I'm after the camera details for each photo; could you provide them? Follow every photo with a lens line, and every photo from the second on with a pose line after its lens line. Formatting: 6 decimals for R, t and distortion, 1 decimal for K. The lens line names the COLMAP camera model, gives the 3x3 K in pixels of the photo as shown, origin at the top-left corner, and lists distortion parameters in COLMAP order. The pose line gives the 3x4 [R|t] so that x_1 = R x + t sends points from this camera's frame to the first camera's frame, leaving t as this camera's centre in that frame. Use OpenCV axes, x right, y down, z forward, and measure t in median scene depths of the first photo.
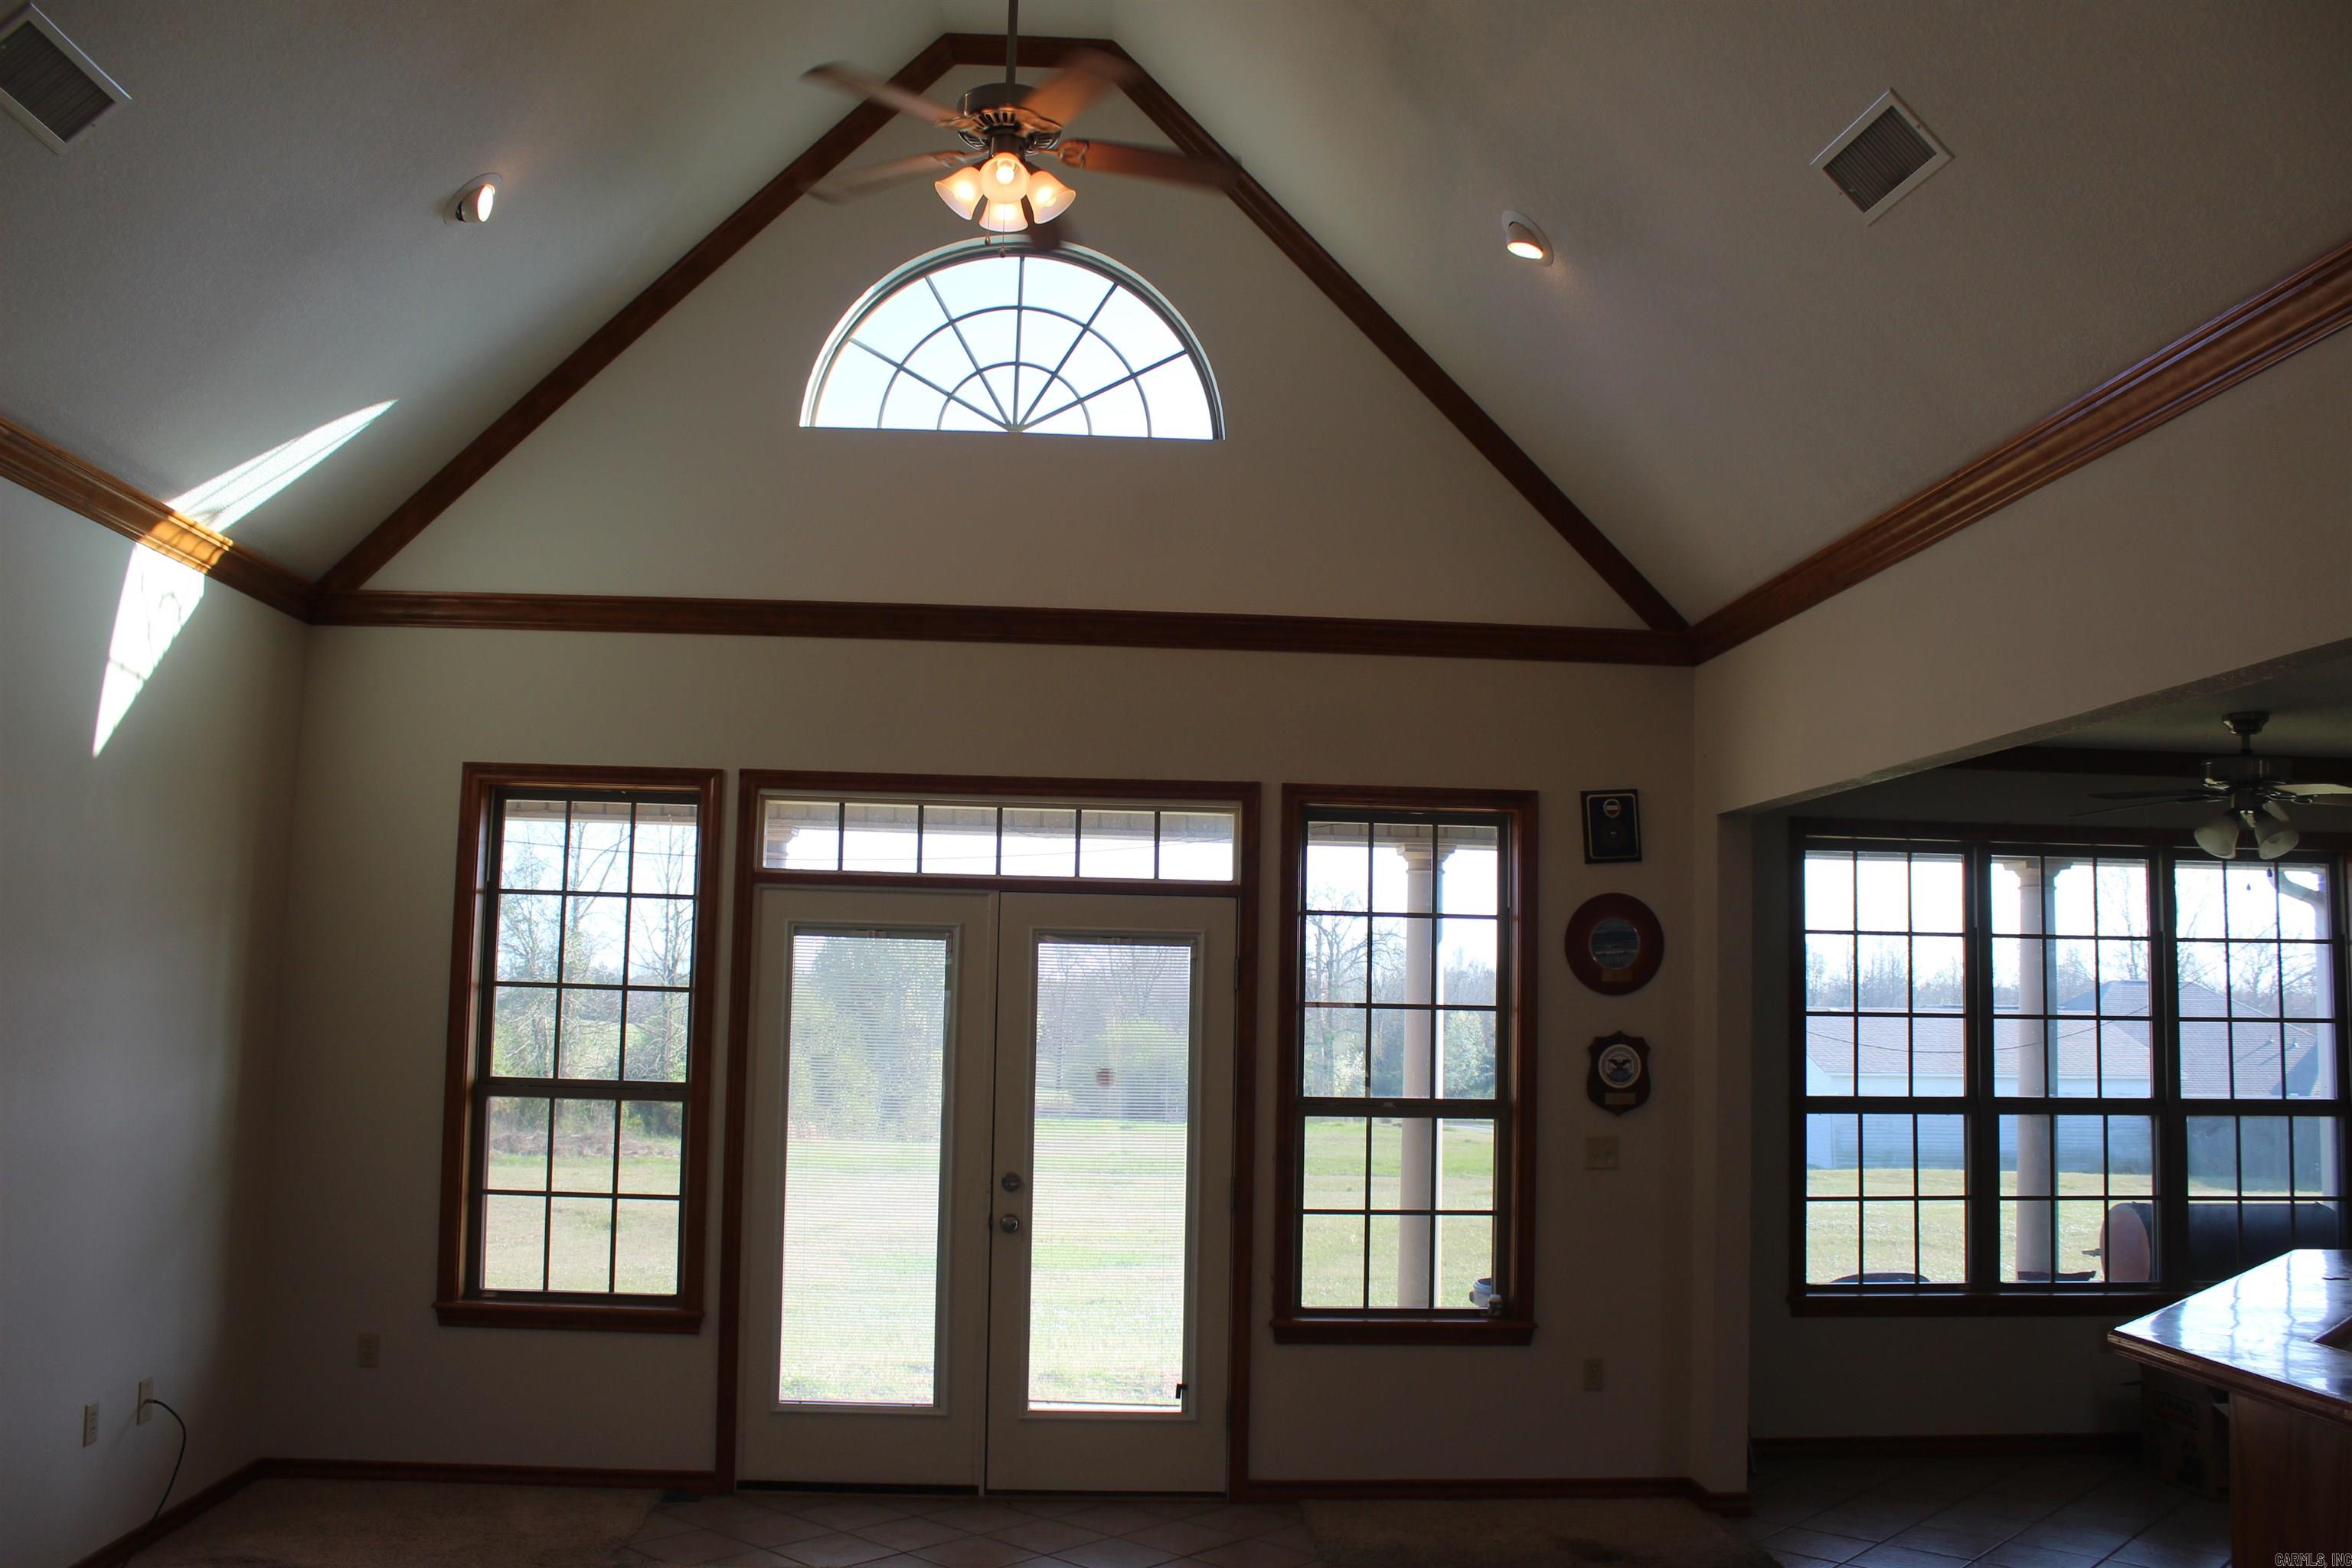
lens RADIAL K [[1945.3, 0, 1182.8], [0, 1945.3, 814.3], [0, 0, 1]] dist [-0.174110, 0.154668]
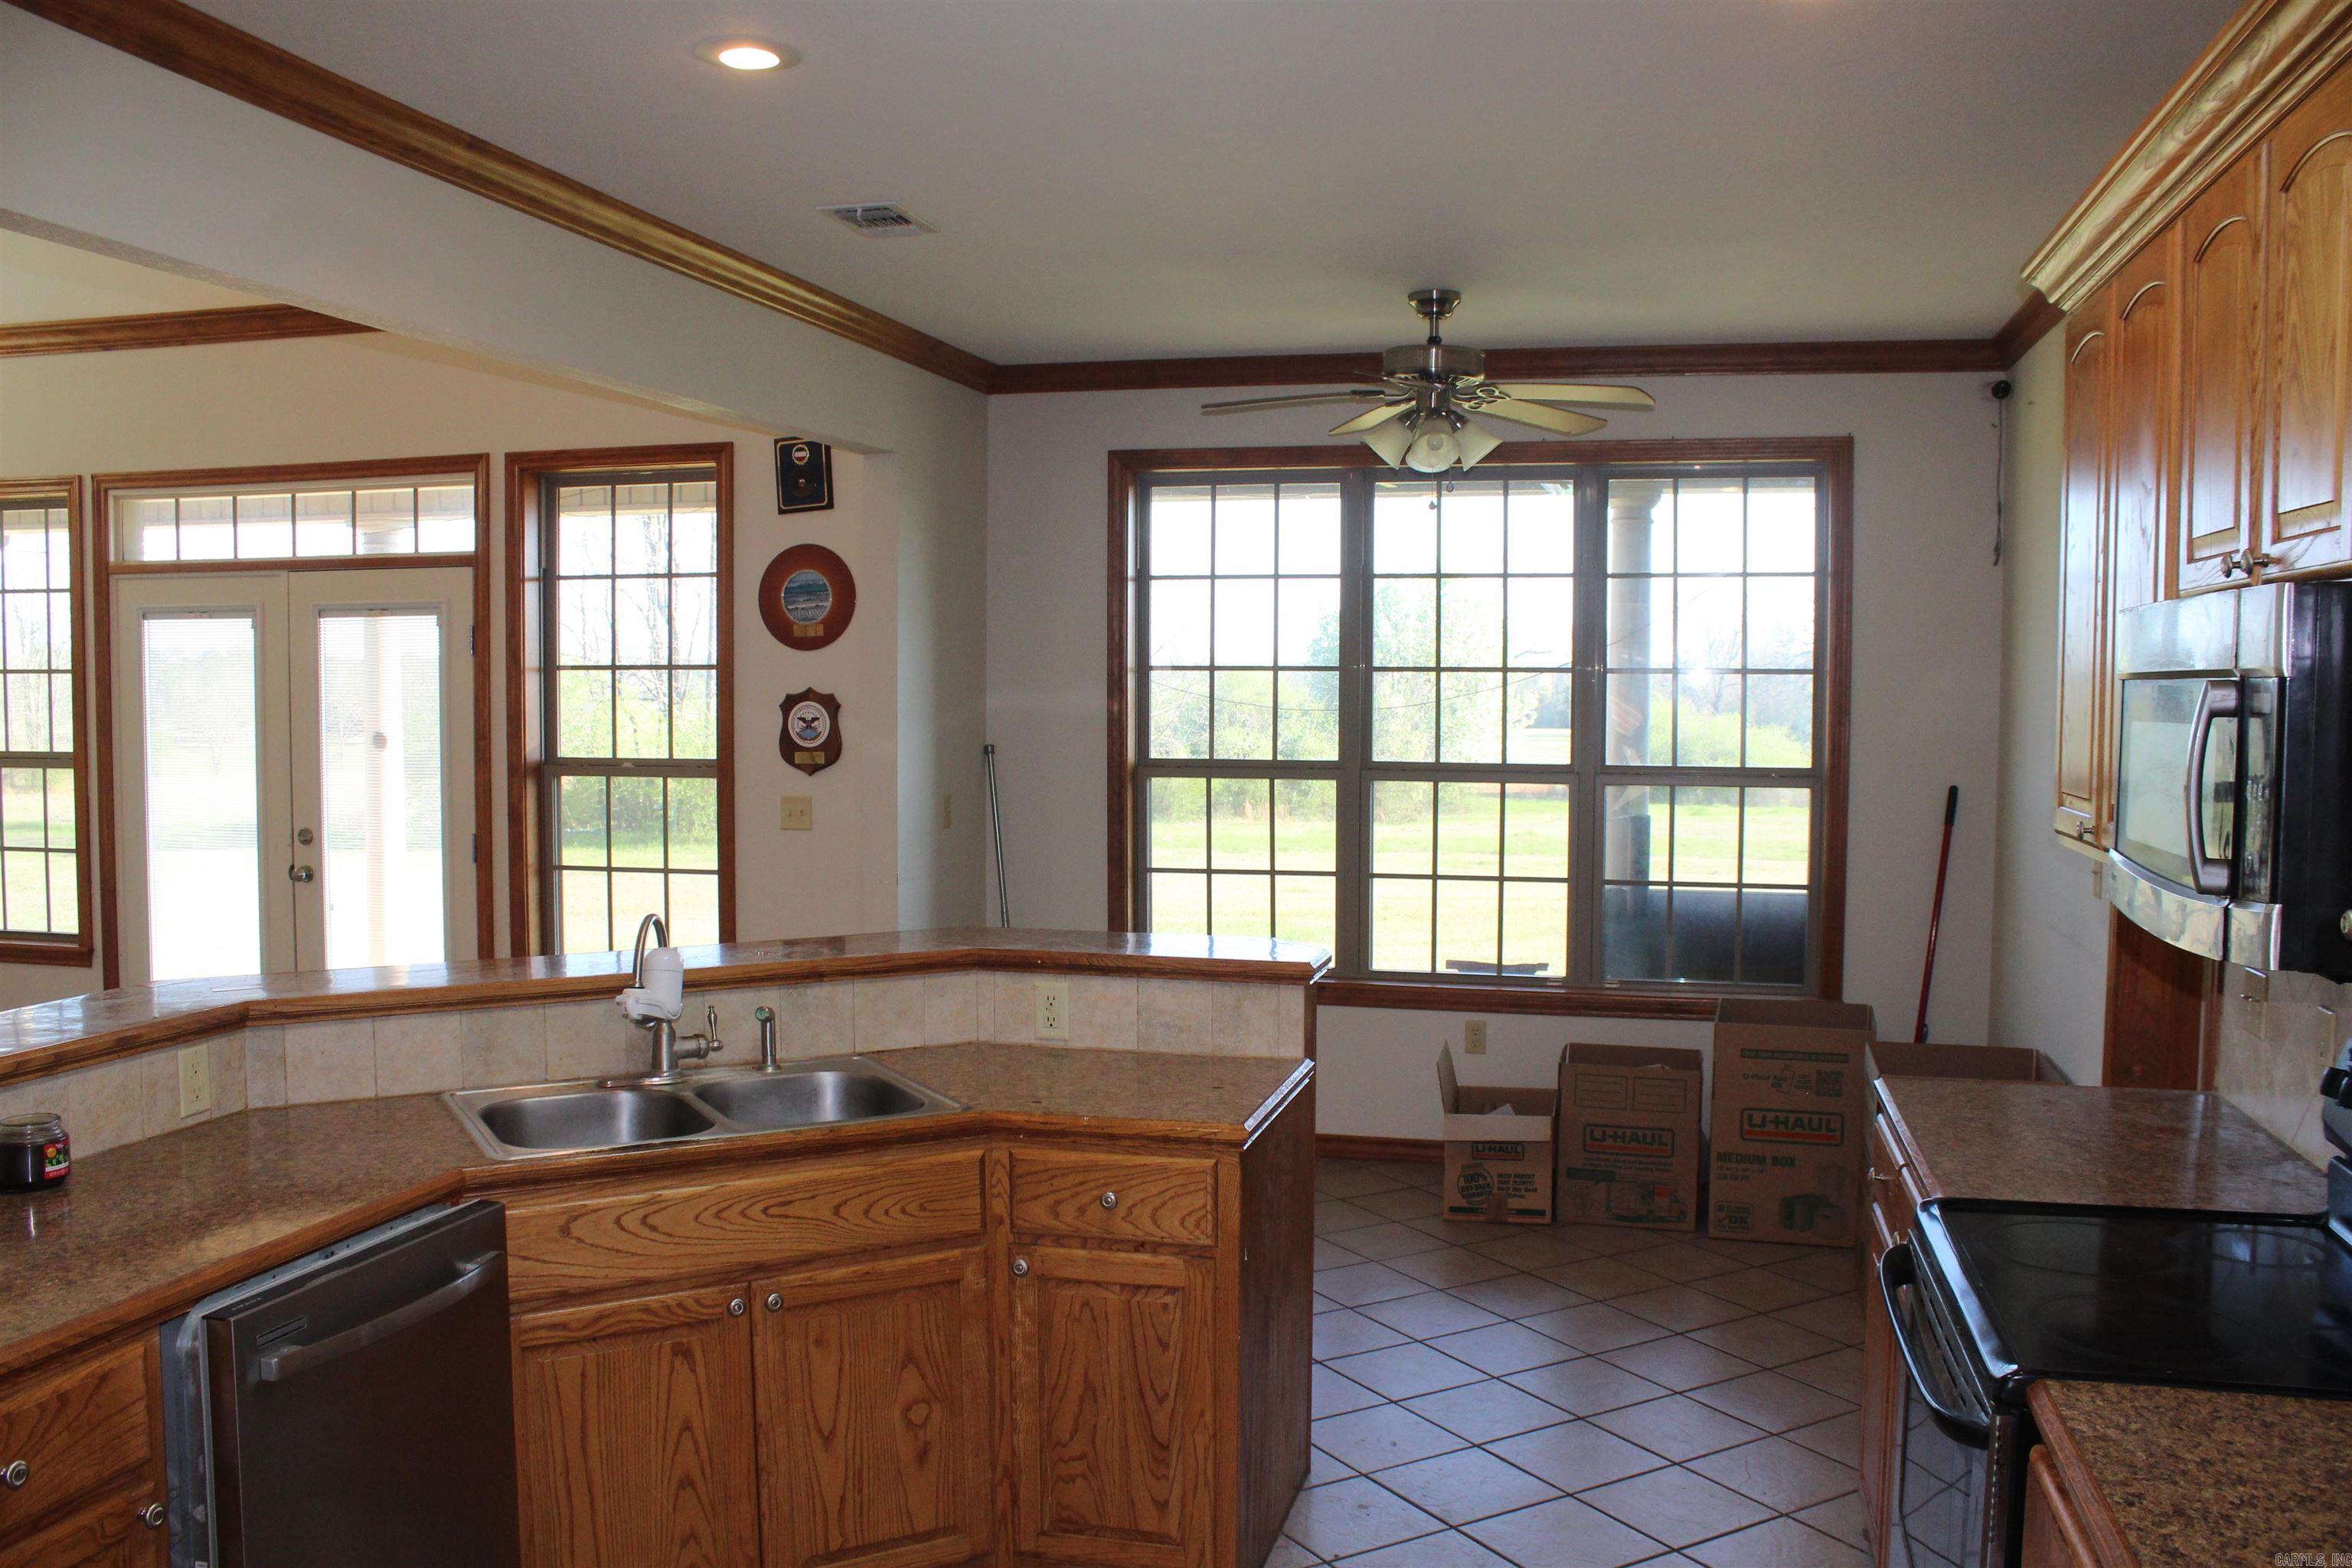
lens RADIAL K [[1945.3, 0, 1182.8], [0, 1945.3, 814.3], [0, 0, 1]] dist [-0.174110, 0.154668]
pose [[0.948759, 0.004347, -0.315970, 0.707558], [0.048529, 0.986039, 0.159285, 0.030188], [0.312251, -0.166456, 0.935303, 0.143868]]
